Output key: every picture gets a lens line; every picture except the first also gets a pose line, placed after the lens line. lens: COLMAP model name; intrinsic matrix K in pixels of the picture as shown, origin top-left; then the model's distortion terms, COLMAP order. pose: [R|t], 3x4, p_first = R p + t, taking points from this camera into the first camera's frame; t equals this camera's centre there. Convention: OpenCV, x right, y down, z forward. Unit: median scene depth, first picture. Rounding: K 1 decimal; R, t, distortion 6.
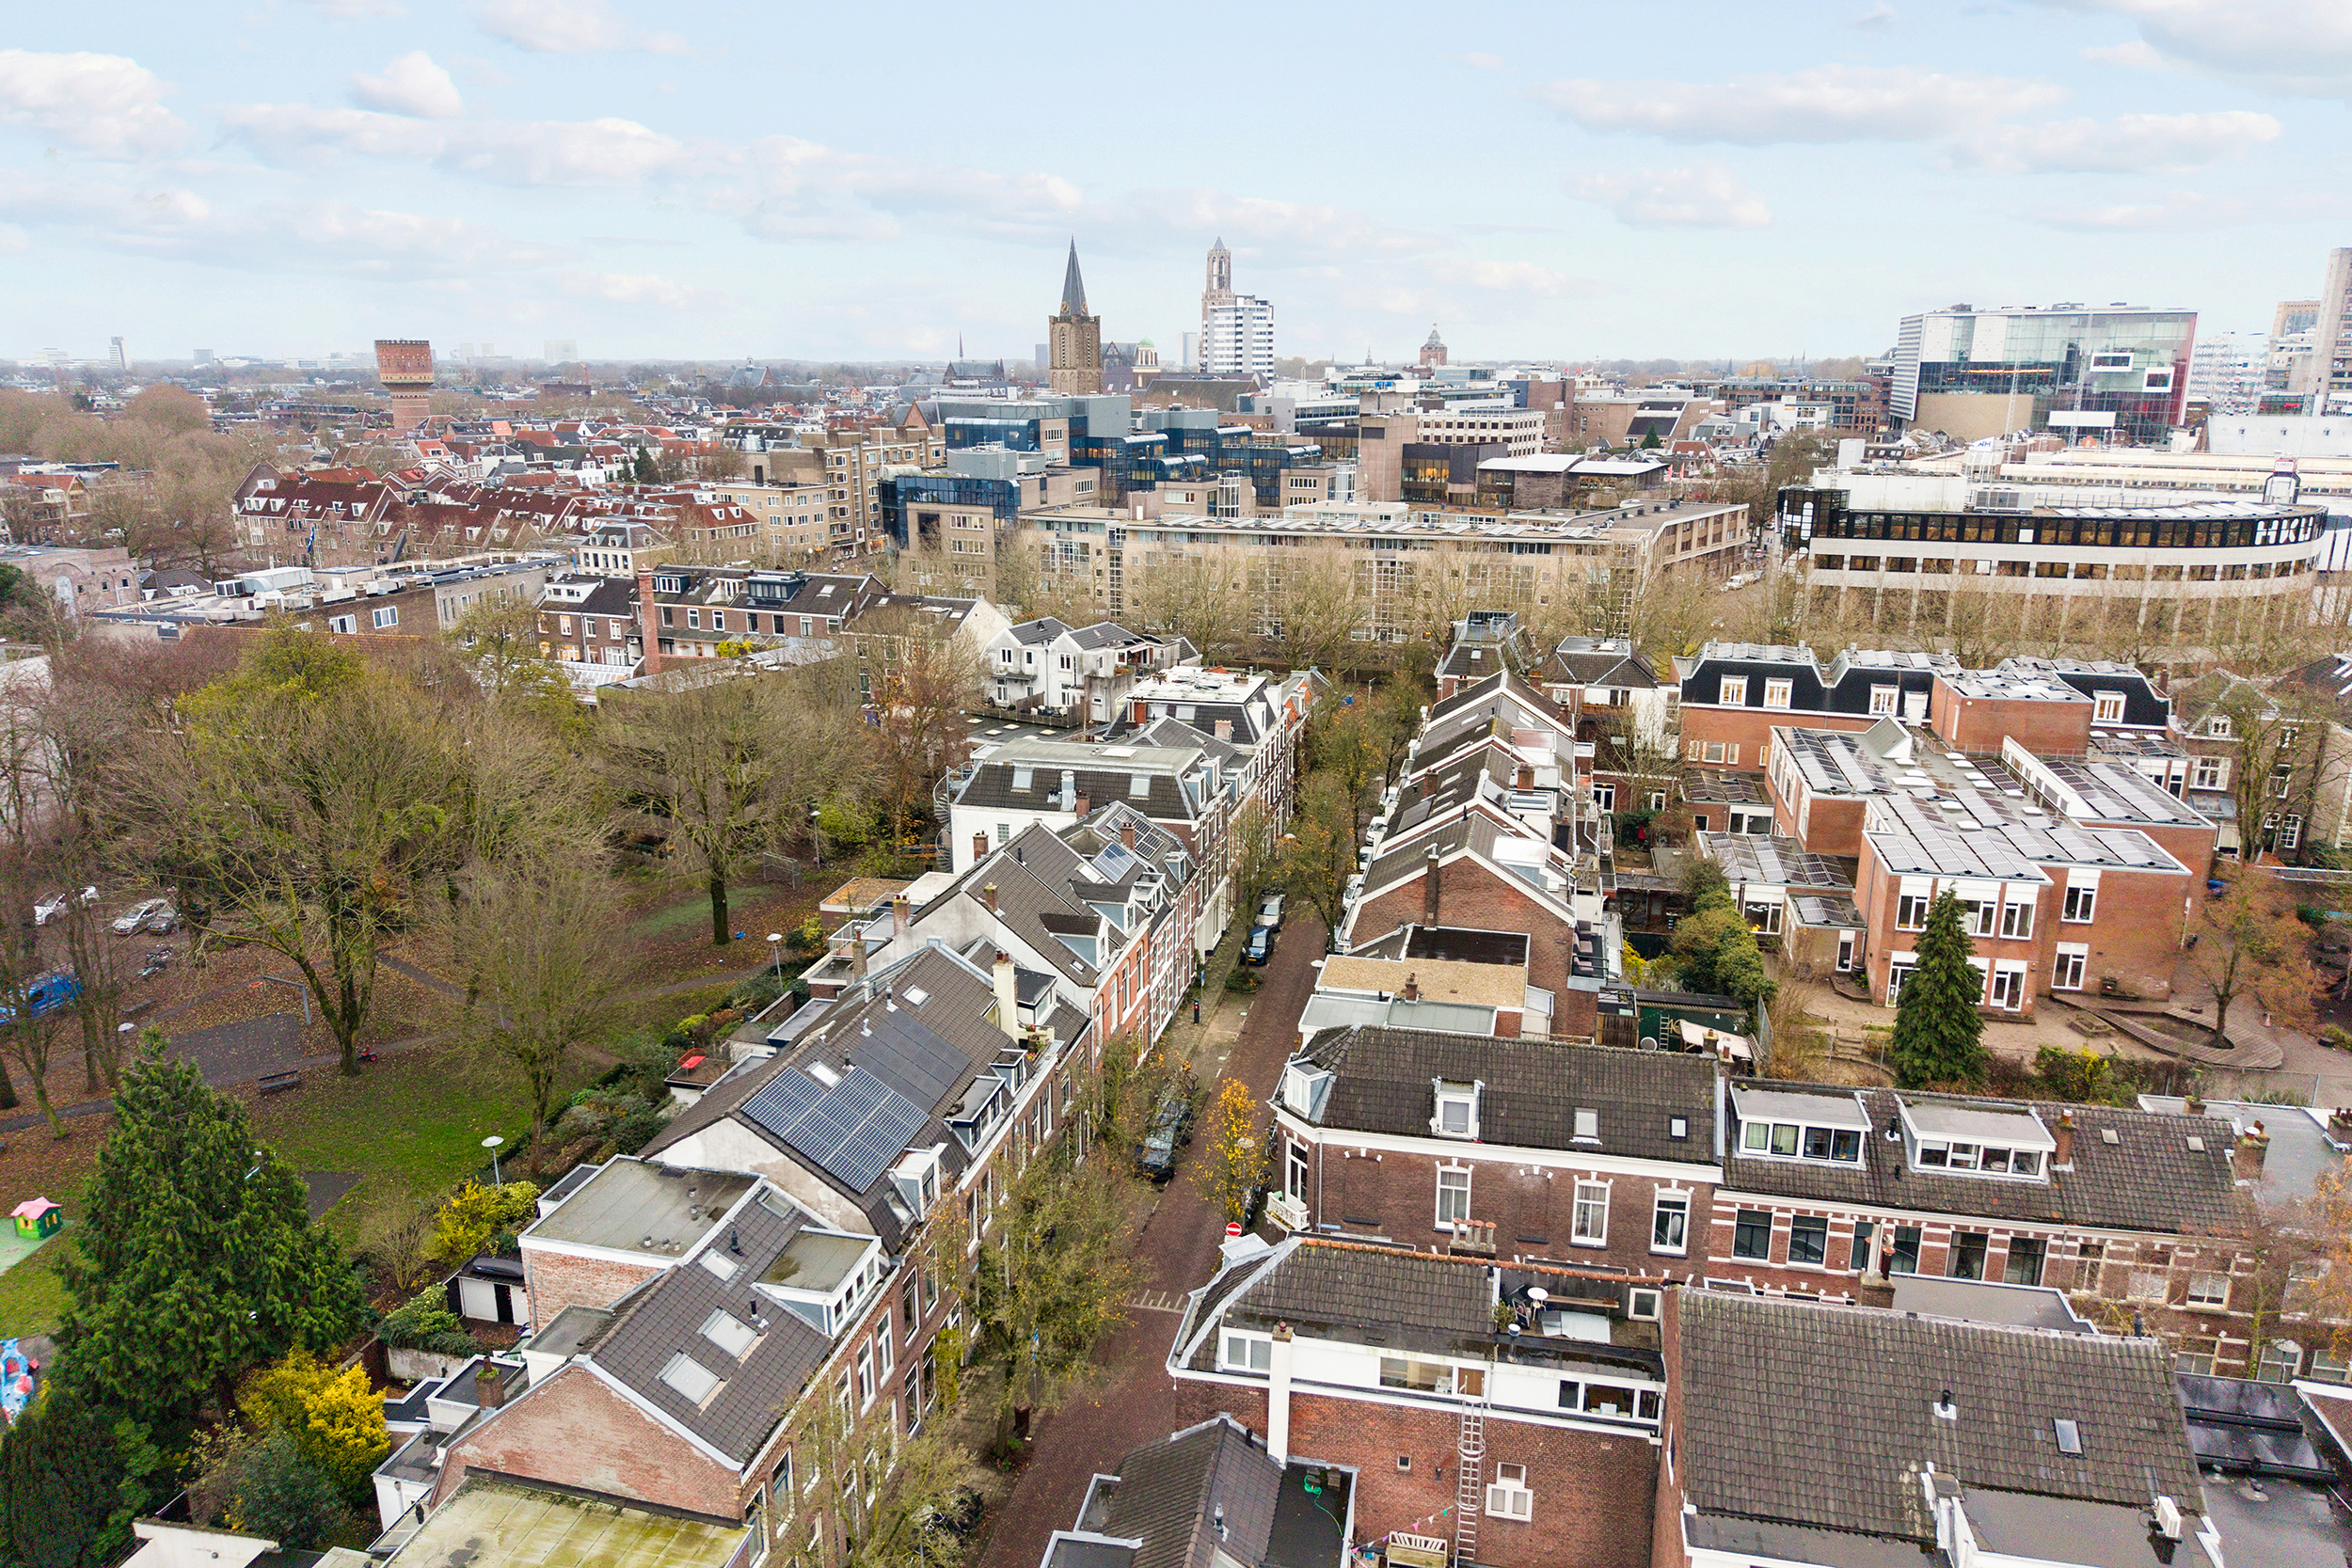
lens RADIAL K [[1631.8, 0, 1178.8], [0, 1631.8, 784.4], [0, 0, 1]] dist [-0.002377, -0.000538]
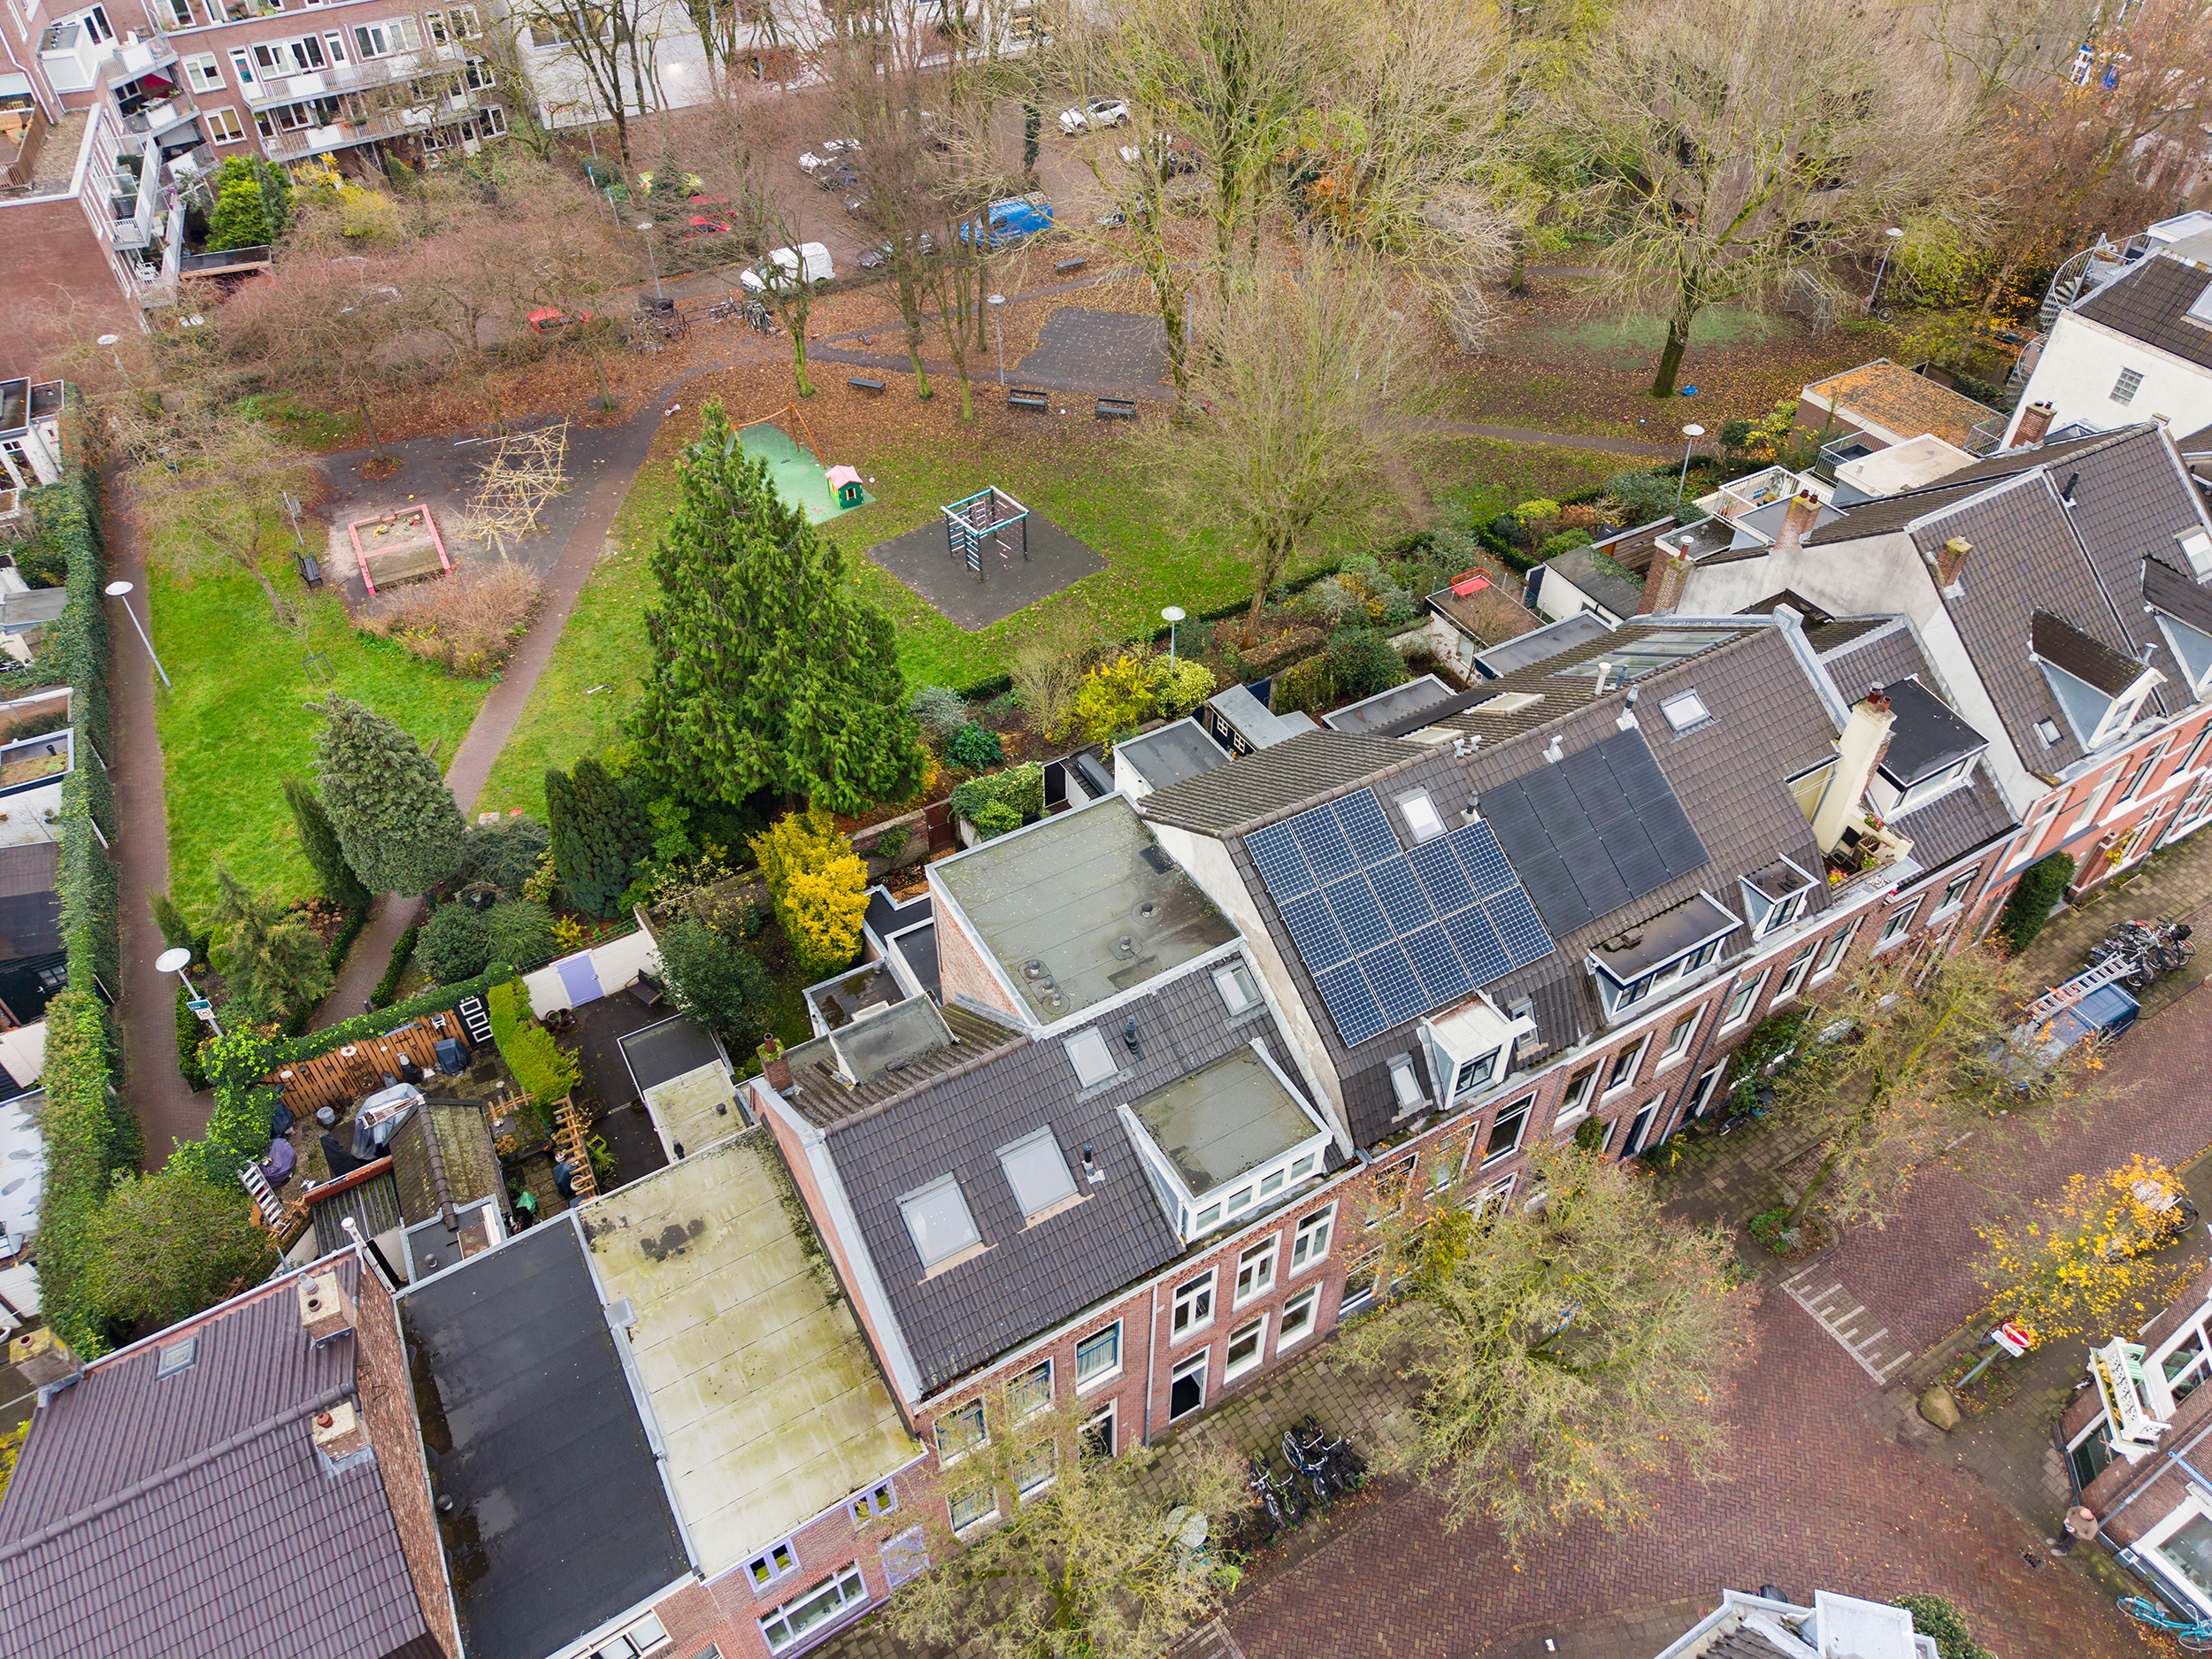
lens RADIAL K [[1470.9, 0, 1104.5], [0, 1470.9, 833.5], [0, 0, 1]] dist [-0.001121, 0.001177]
pose [[0.689129, 0.499740, -0.524749, -0.002608], [-0.176933, 0.818275, 0.546919, -0.082674], [0.702706, -0.284053, 0.652317, 0.444390]]
